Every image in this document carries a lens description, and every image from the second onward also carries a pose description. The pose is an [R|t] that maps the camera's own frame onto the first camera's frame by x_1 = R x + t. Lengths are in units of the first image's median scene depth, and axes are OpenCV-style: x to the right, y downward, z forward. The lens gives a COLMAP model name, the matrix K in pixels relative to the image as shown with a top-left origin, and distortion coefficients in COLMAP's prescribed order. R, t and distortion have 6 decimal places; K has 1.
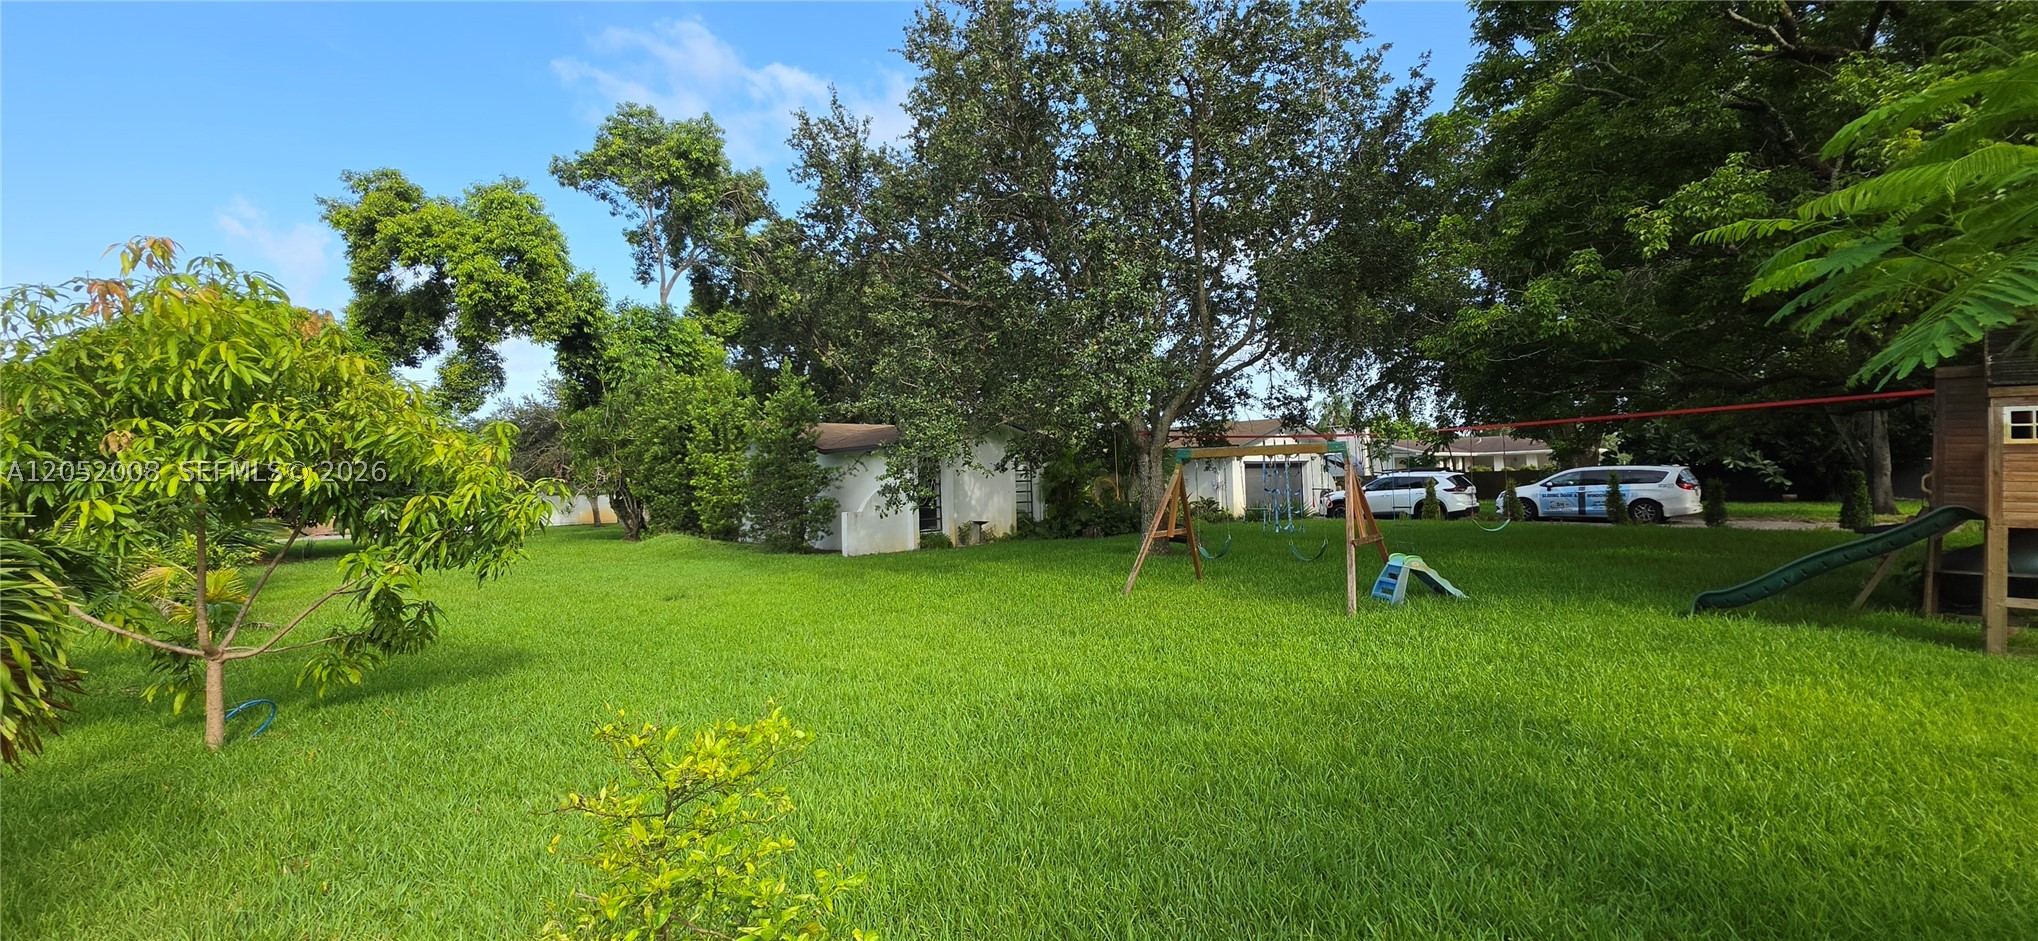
lens RADIAL K [[813.8, 0, 1015.6], [0, 813.8, 451.8], [0, 0, 1]] dist [0.007473, -0.004087]
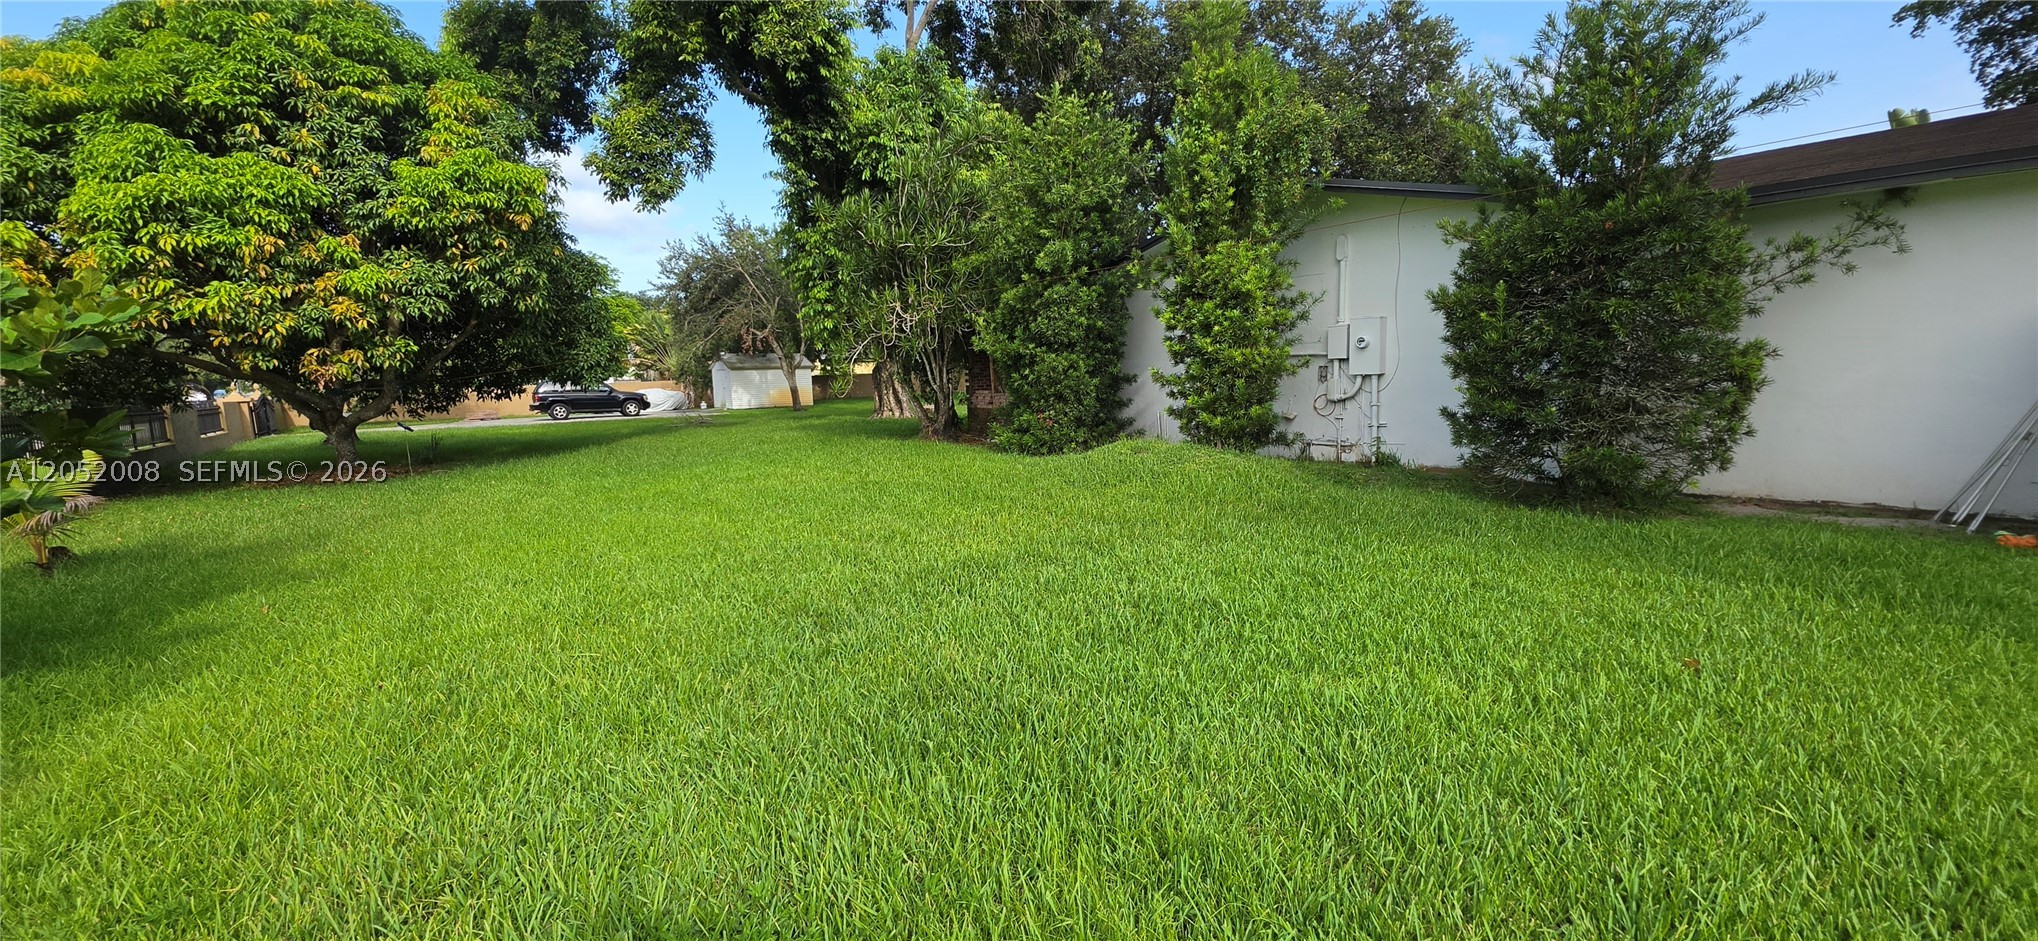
lens RADIAL K [[813.8, 0, 1013.9], [0, 813.8, 460.8], [0, 0, 1]] dist [0.007473, -0.004087]
pose [[0.989520, 0.012783, -0.143831, -0.377869], [0.009955, 0.987664, 0.156272, 0.040095], [0.144054, -0.156066, 0.977186, 0.508415]]
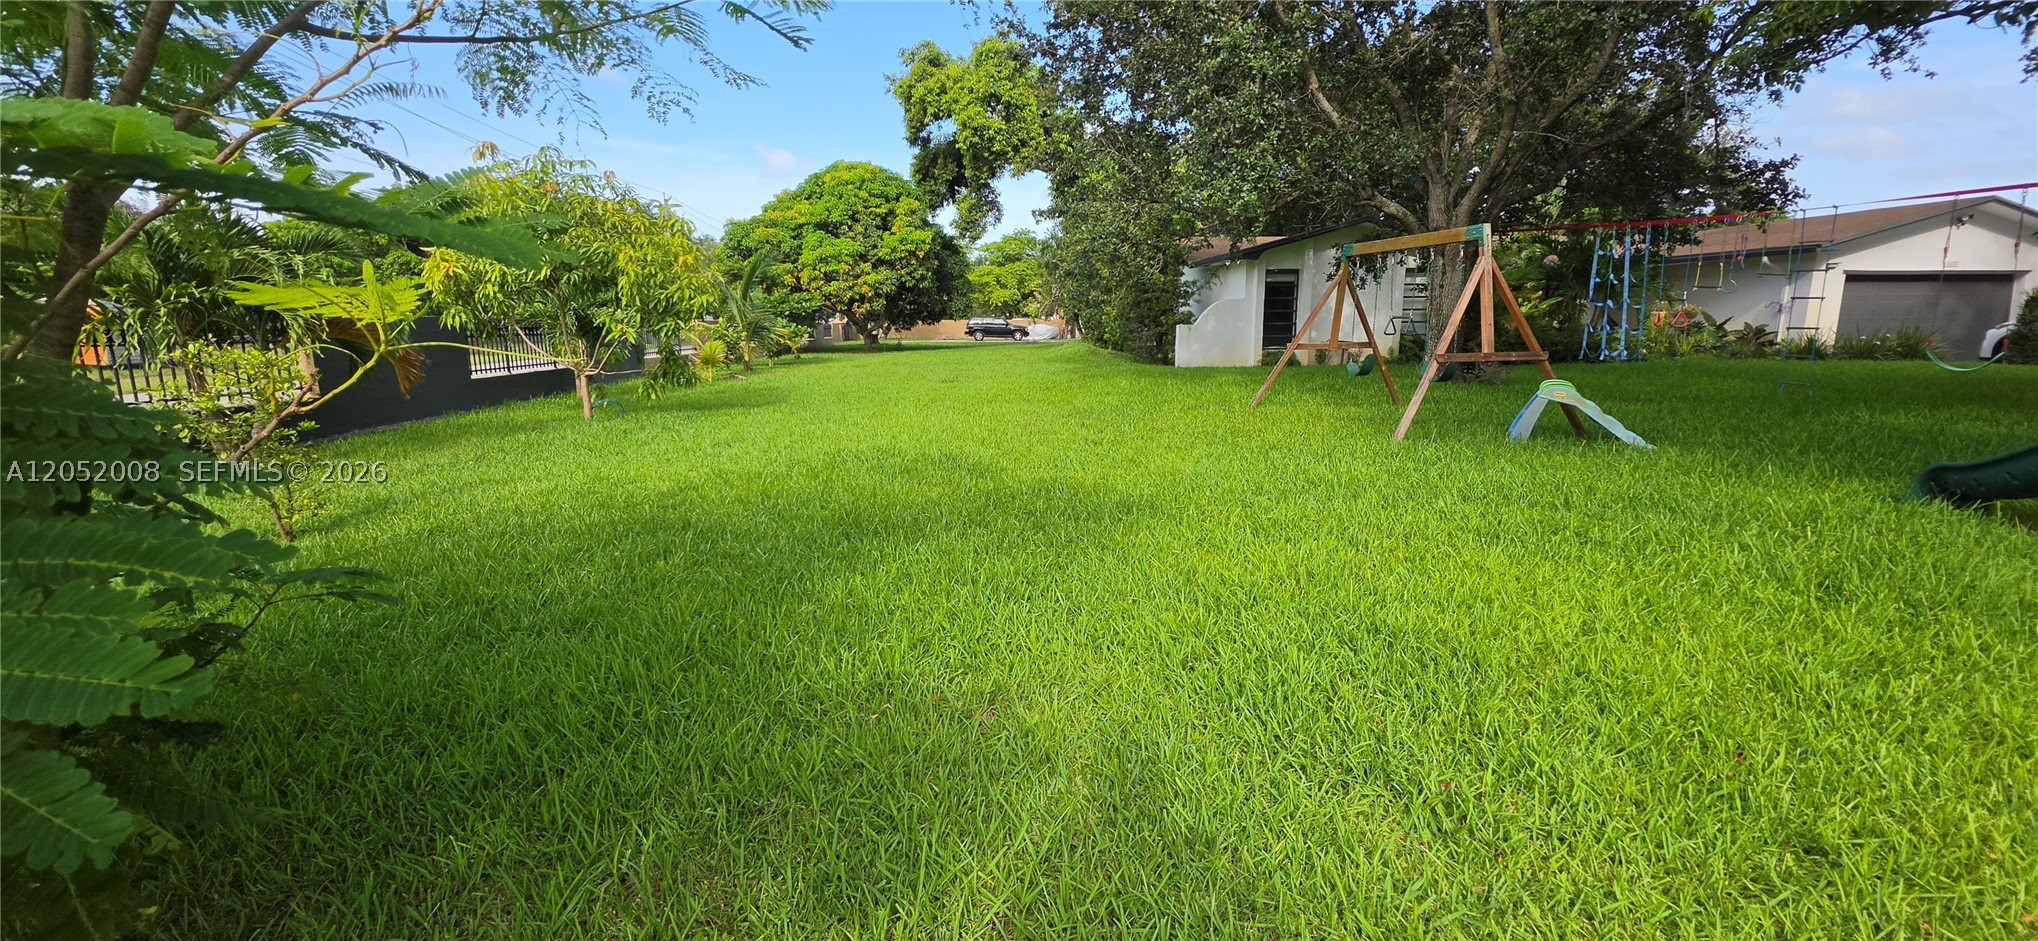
lens RADIAL K [[813.8, 0, 1004.4], [0, 813.8, 465.1], [0, 0, 1]] dist [0.007473, -0.004087]
pose [[0.759859, 0.136049, -0.635693, 0.219426], [0.011147, 0.974986, 0.221988, 0.012043], [0.649993, -0.175766, 0.739335, 0.045586]]
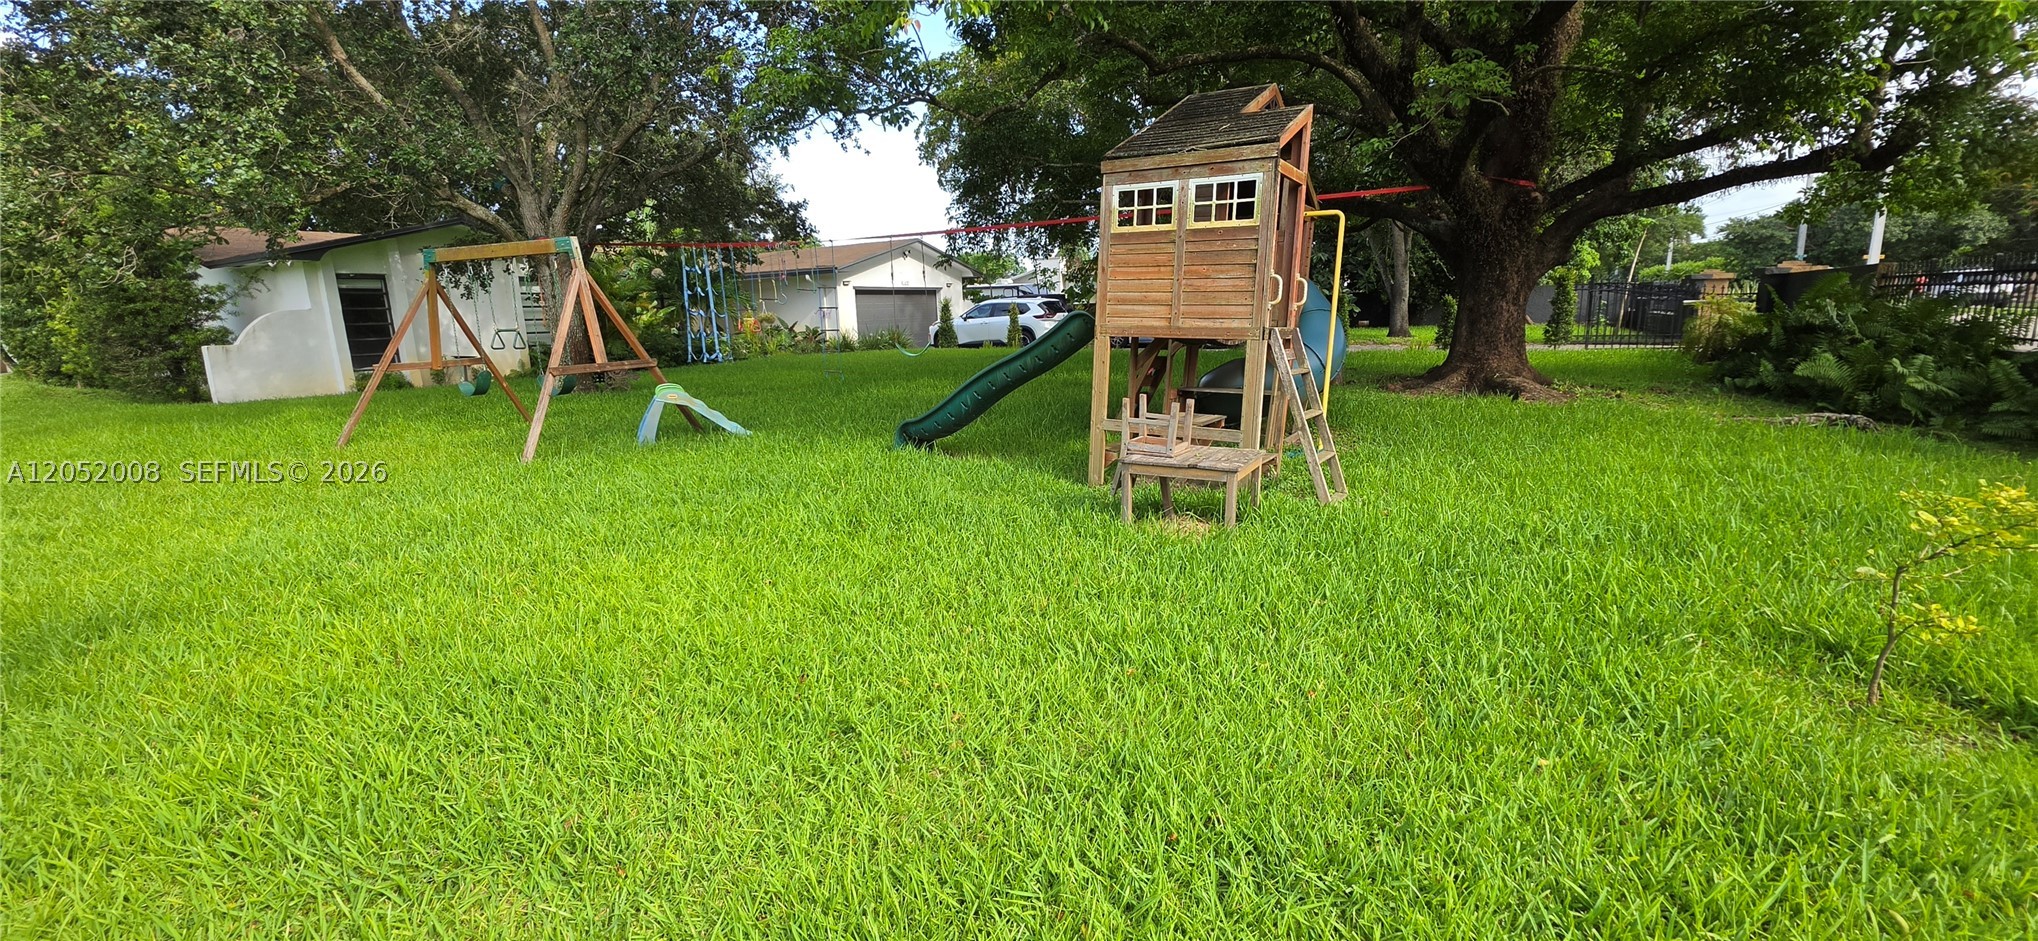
lens RADIAL K [[813.8, 0, 1020.2], [0, 813.8, 468.4], [0, 0, 1]] dist [0.007473, -0.004087]
pose [[0.964517, -0.051236, 0.259000, 0.228295], [-0.006765, 0.975872, 0.218240, 0.011039], [-0.263933, -0.212249, 0.940898, 0.050244]]
